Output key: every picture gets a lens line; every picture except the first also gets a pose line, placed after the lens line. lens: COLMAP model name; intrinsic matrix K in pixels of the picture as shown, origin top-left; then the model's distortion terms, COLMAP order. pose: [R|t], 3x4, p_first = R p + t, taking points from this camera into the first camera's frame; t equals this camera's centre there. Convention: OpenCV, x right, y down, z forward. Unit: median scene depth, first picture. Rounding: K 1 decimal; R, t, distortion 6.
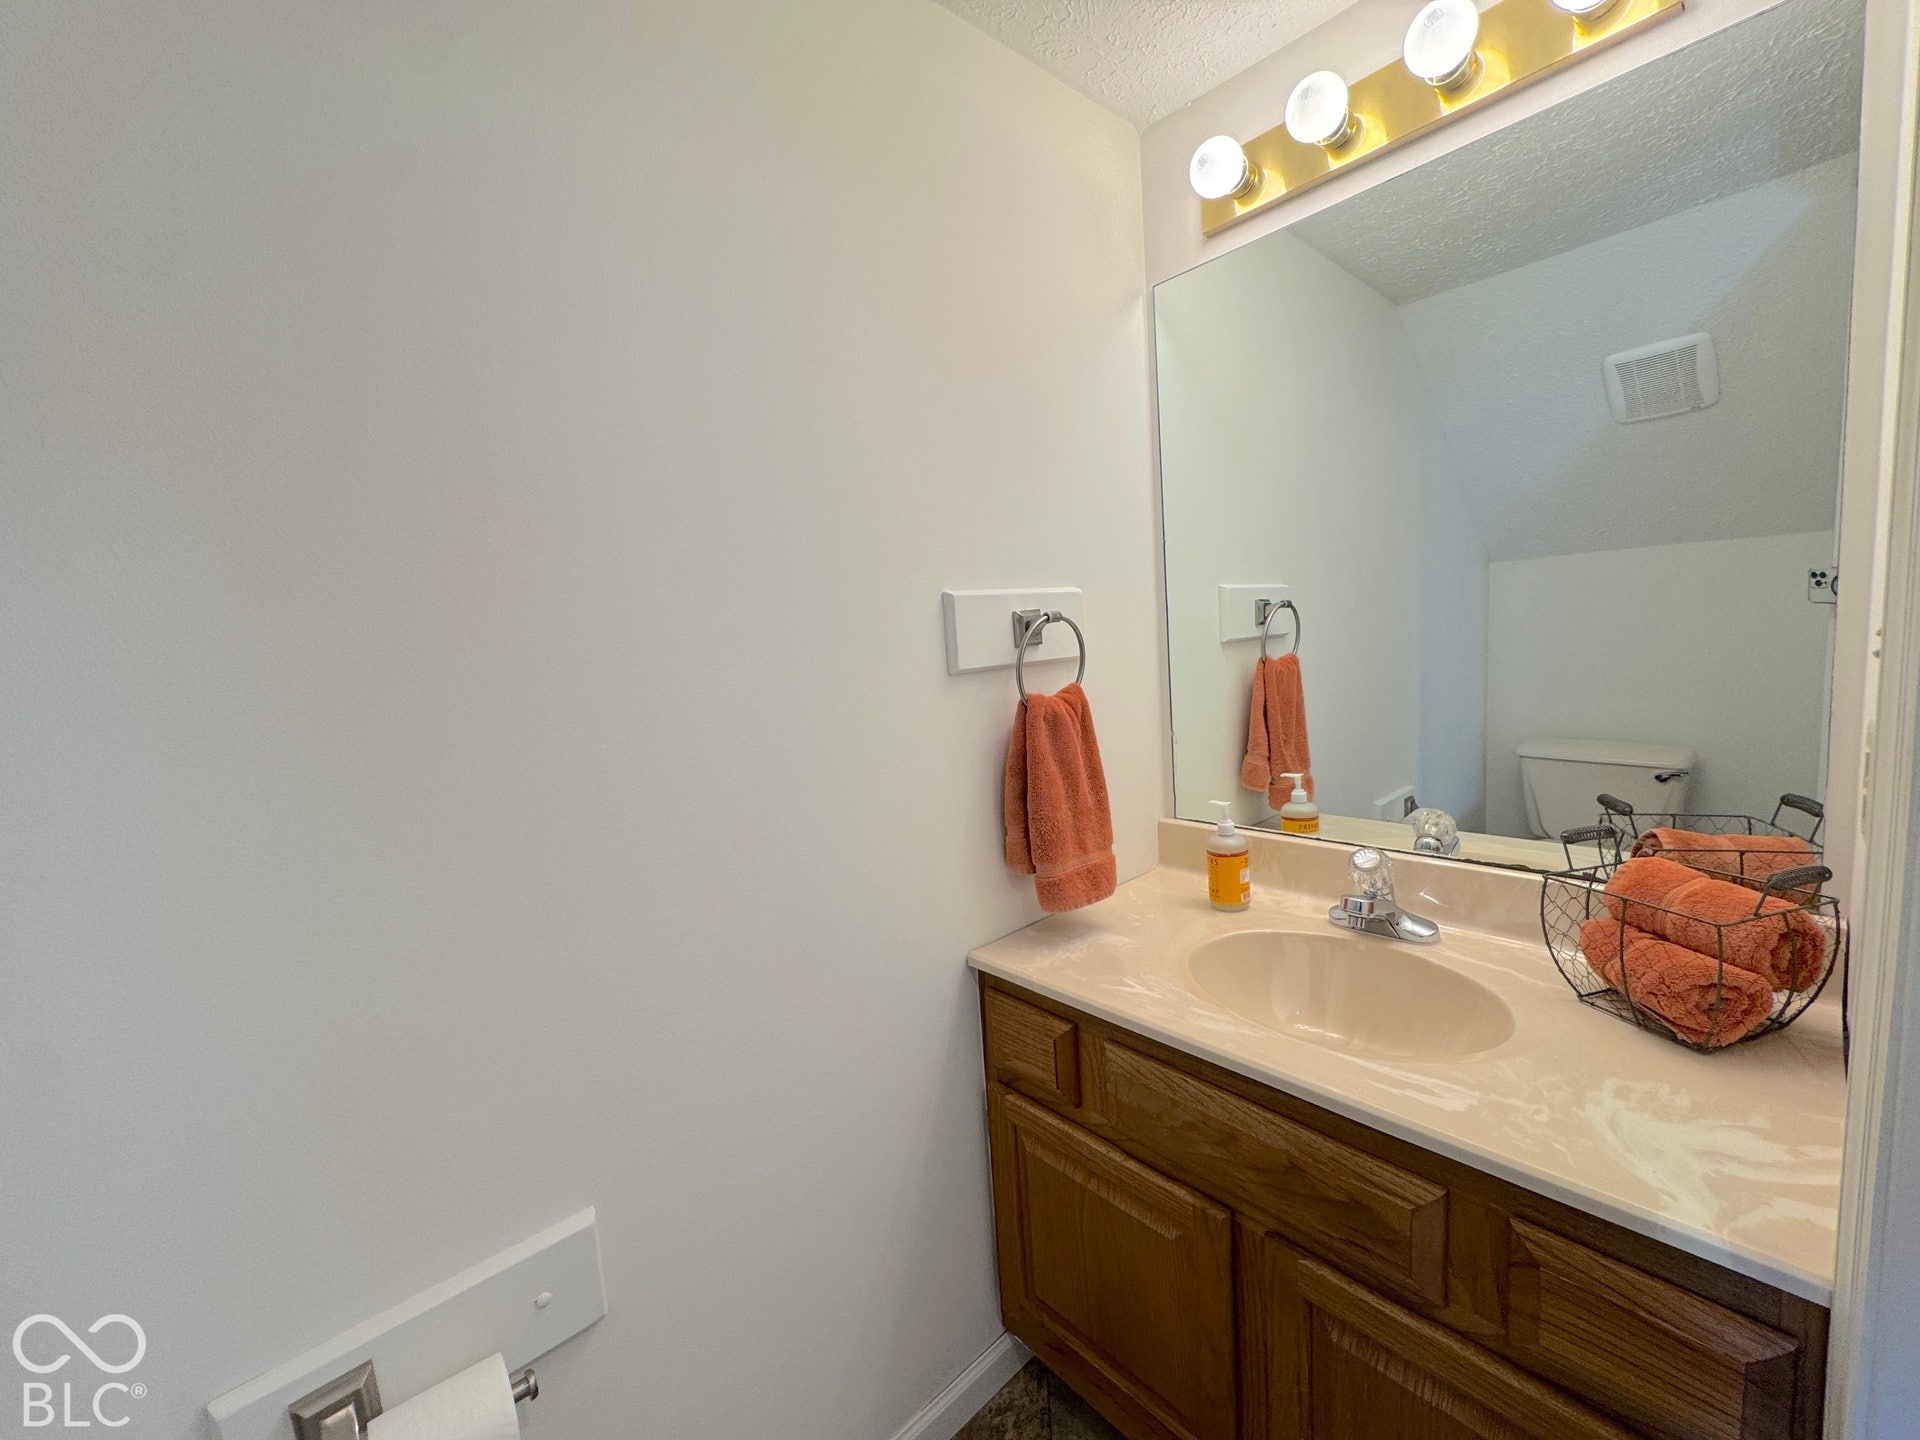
lens RADIAL K [[764.7, 0, 959.1], [0, 764.7, 719.9], [0, 0, 1]] dist [-0.000178, 0.000012]
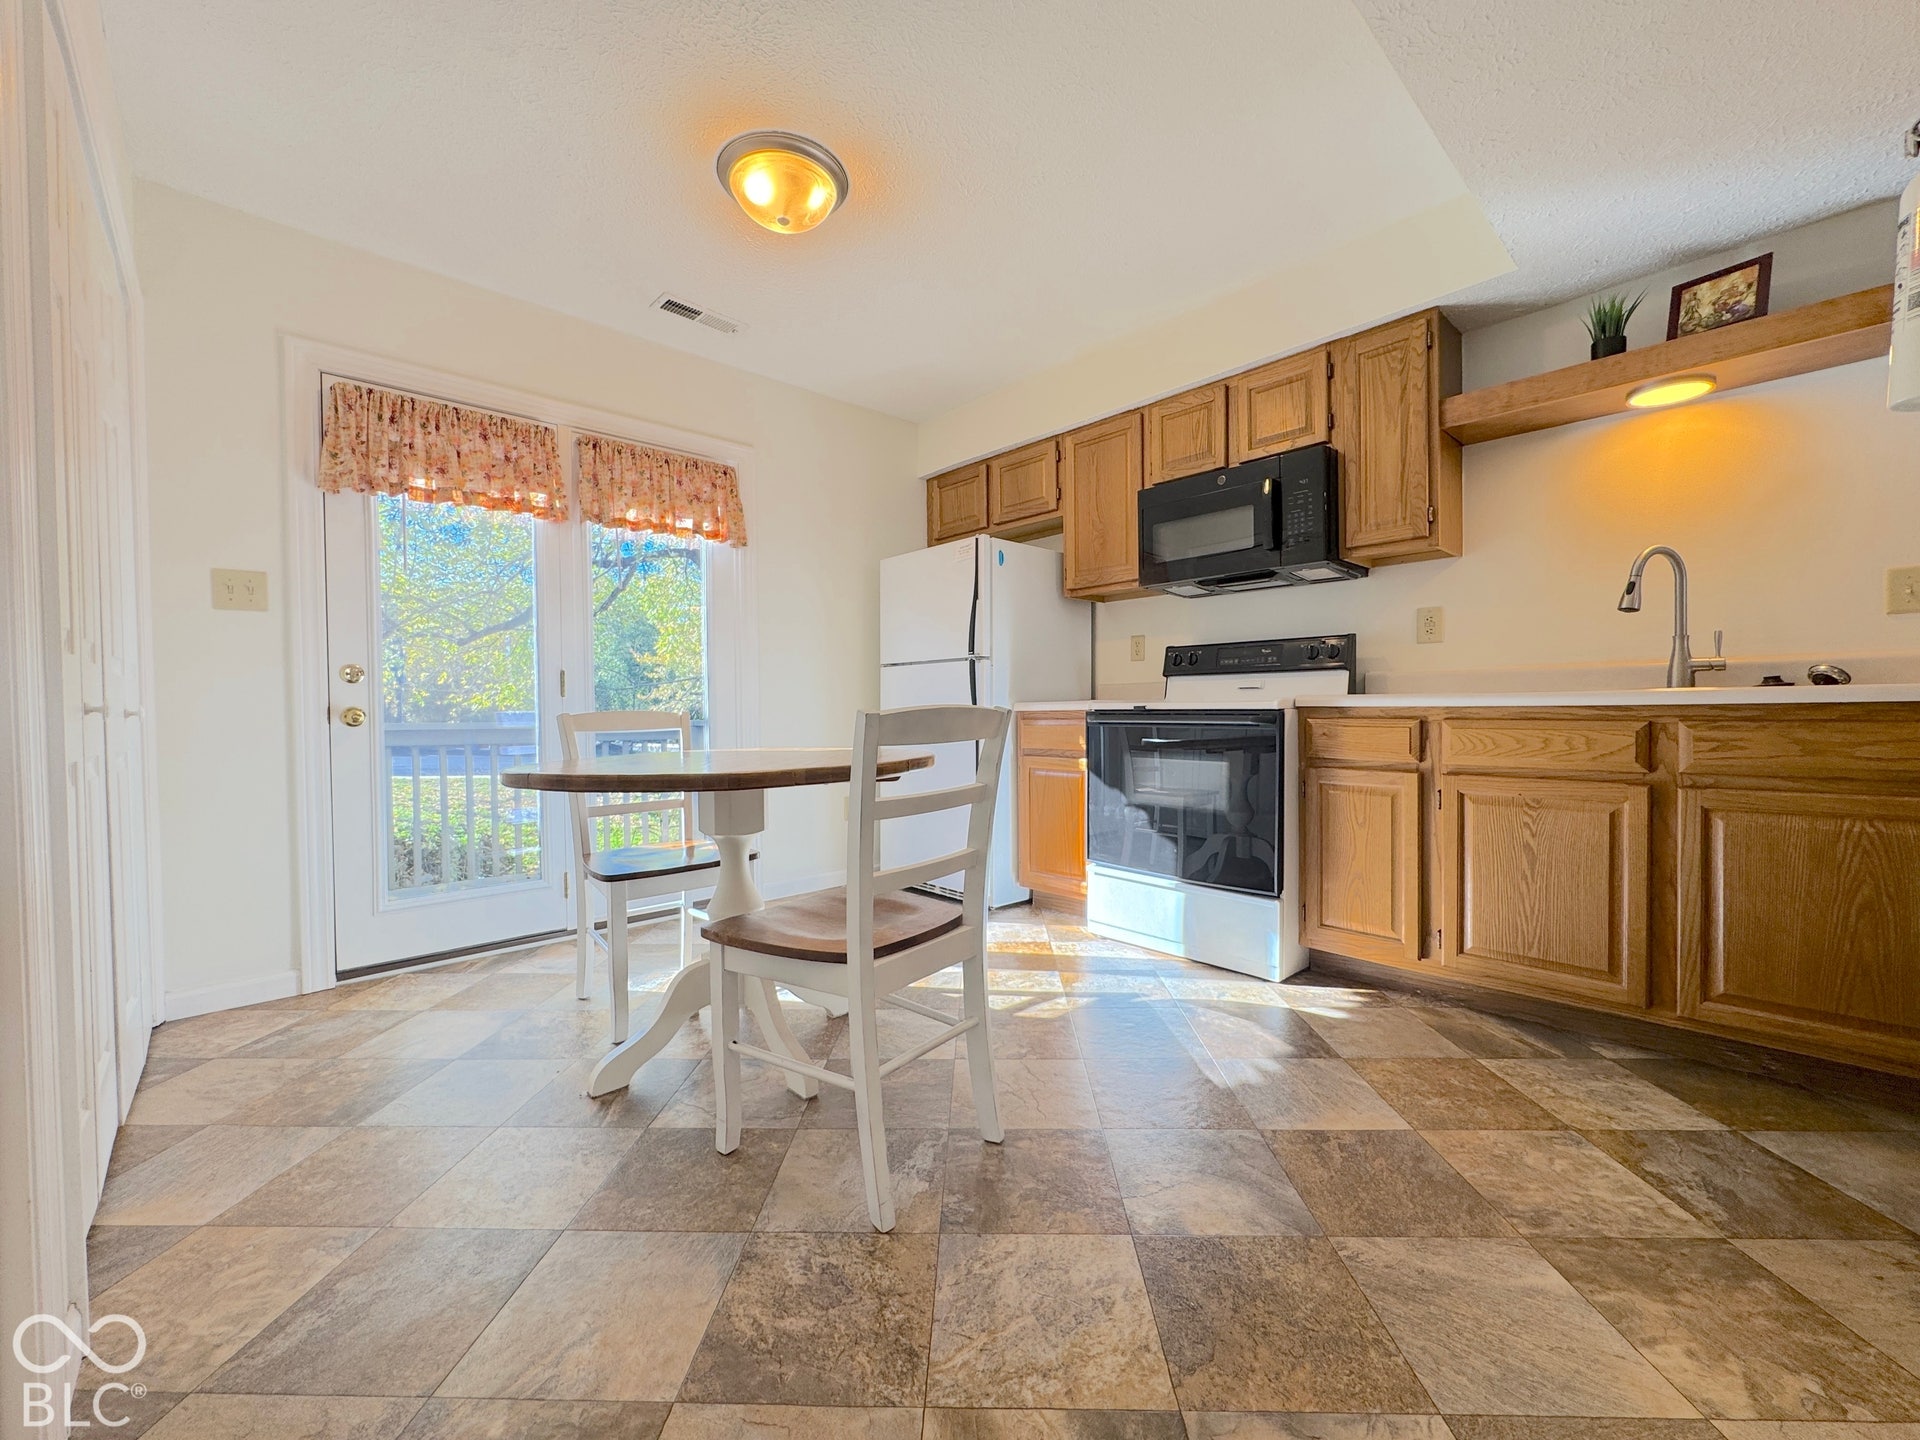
lens RADIAL K [[769.0, 0, 959.4], [0, 769.0, 720.4], [0, 0, 1]] dist [-0.002403, 0.000129]
pose [[-0.026583, 0.055345, 0.998113, -1.006043], [0.127960, 0.990441, -0.051512, 0.301336], [-0.991423, 0.126349, -0.033411, 0.784201]]
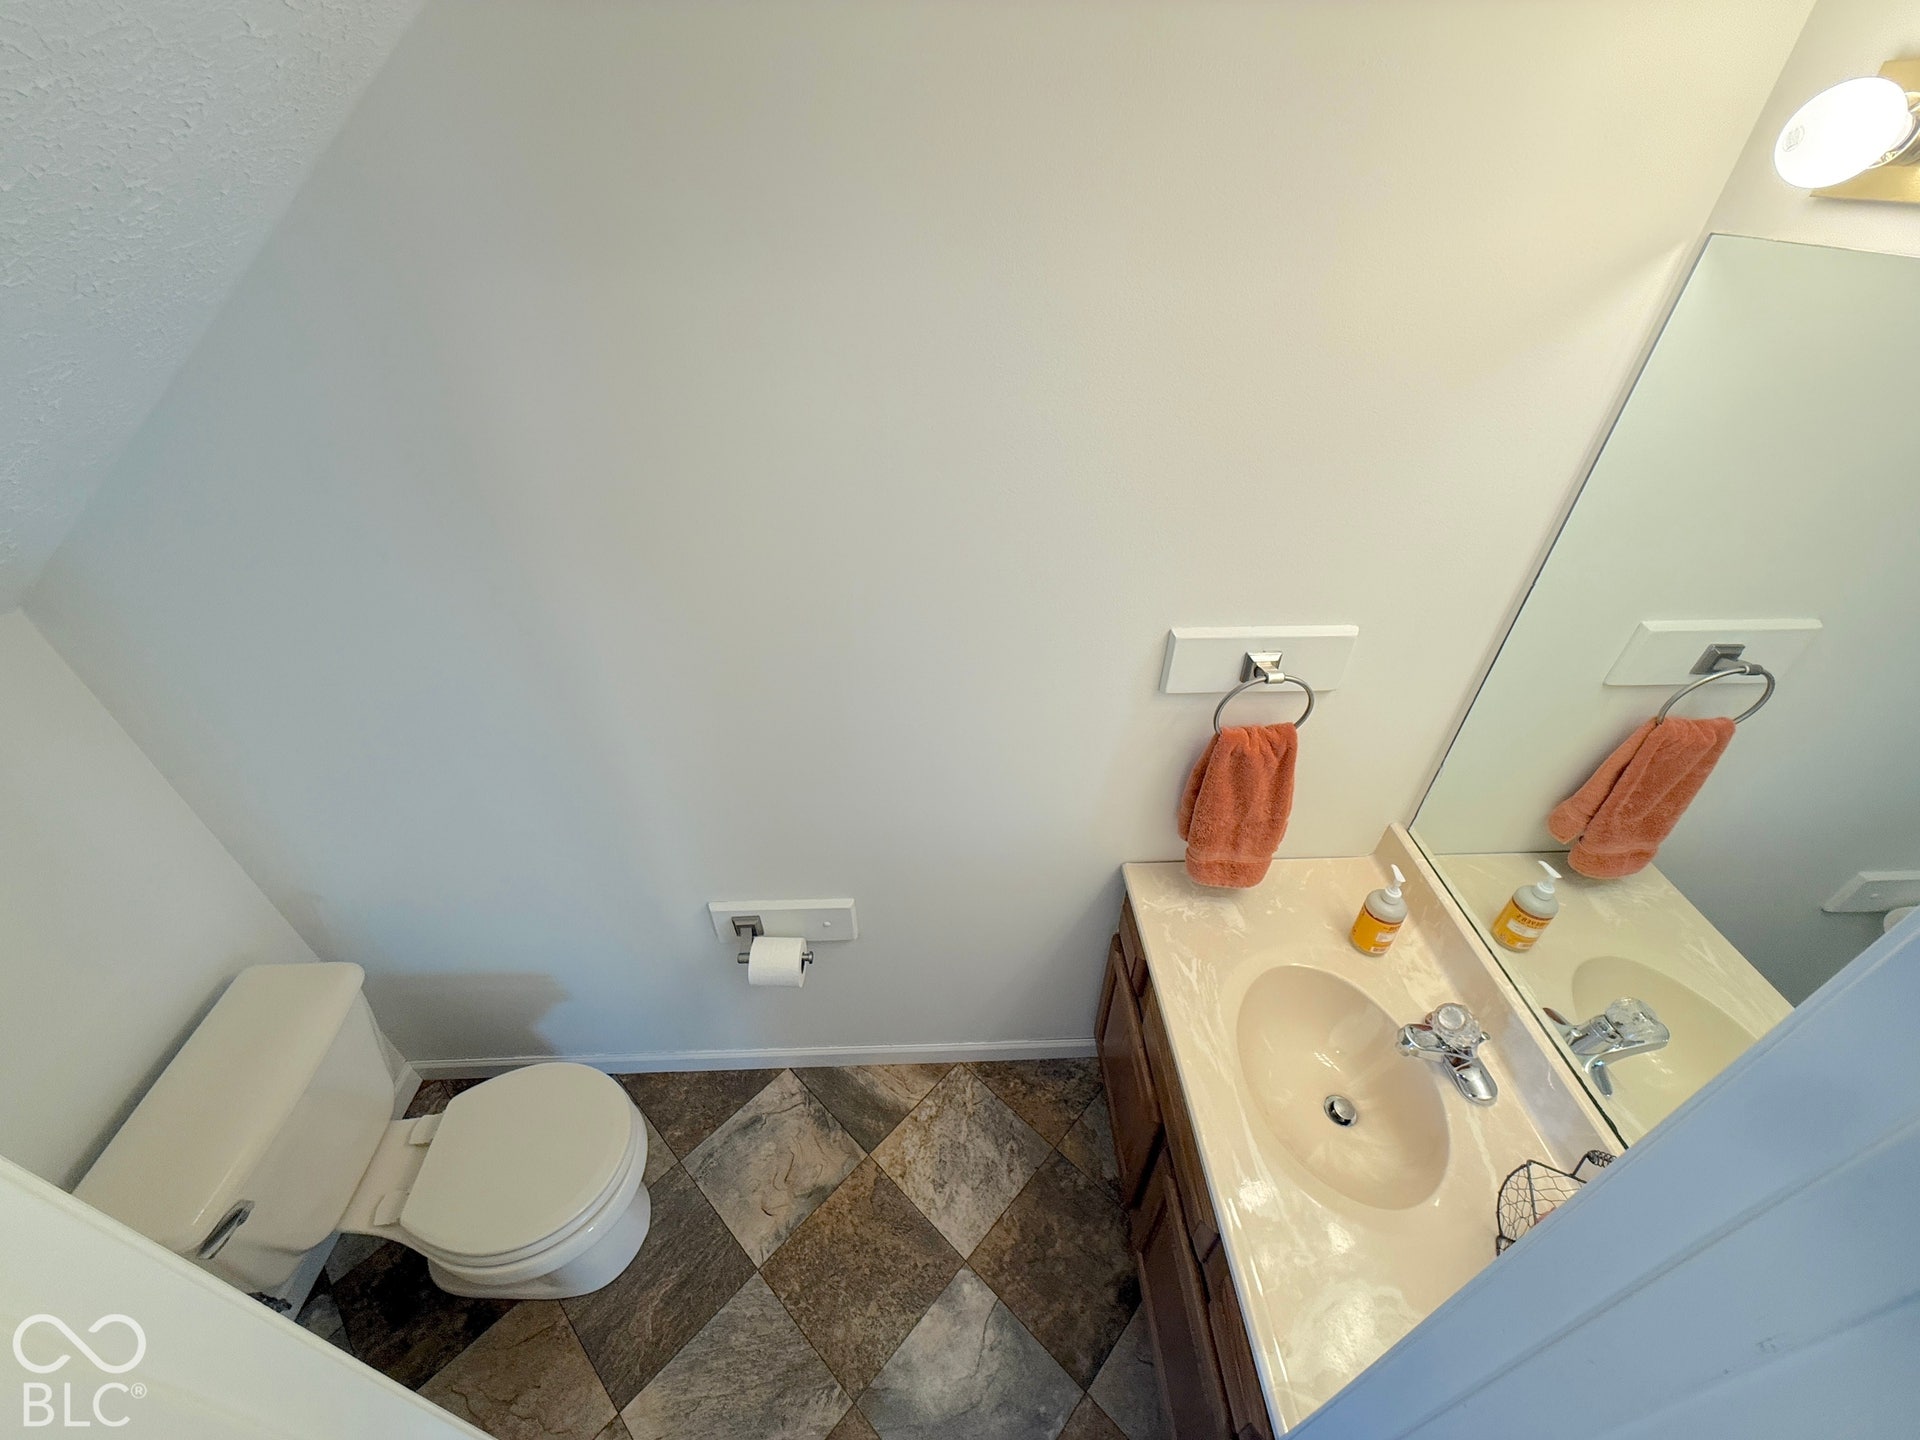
lens RADIAL K [[769.0, 0, 959.4], [0, 769.0, 720.4], [0, 0, 1]] dist [-0.002403, 0.000129]
pose [[0.765975, 0.447148, -0.461888, 0.297332], [-0.128609, 0.810537, 0.571392, -0.615821], [0.629875, -0.378269, 0.678358, 0.012884]]
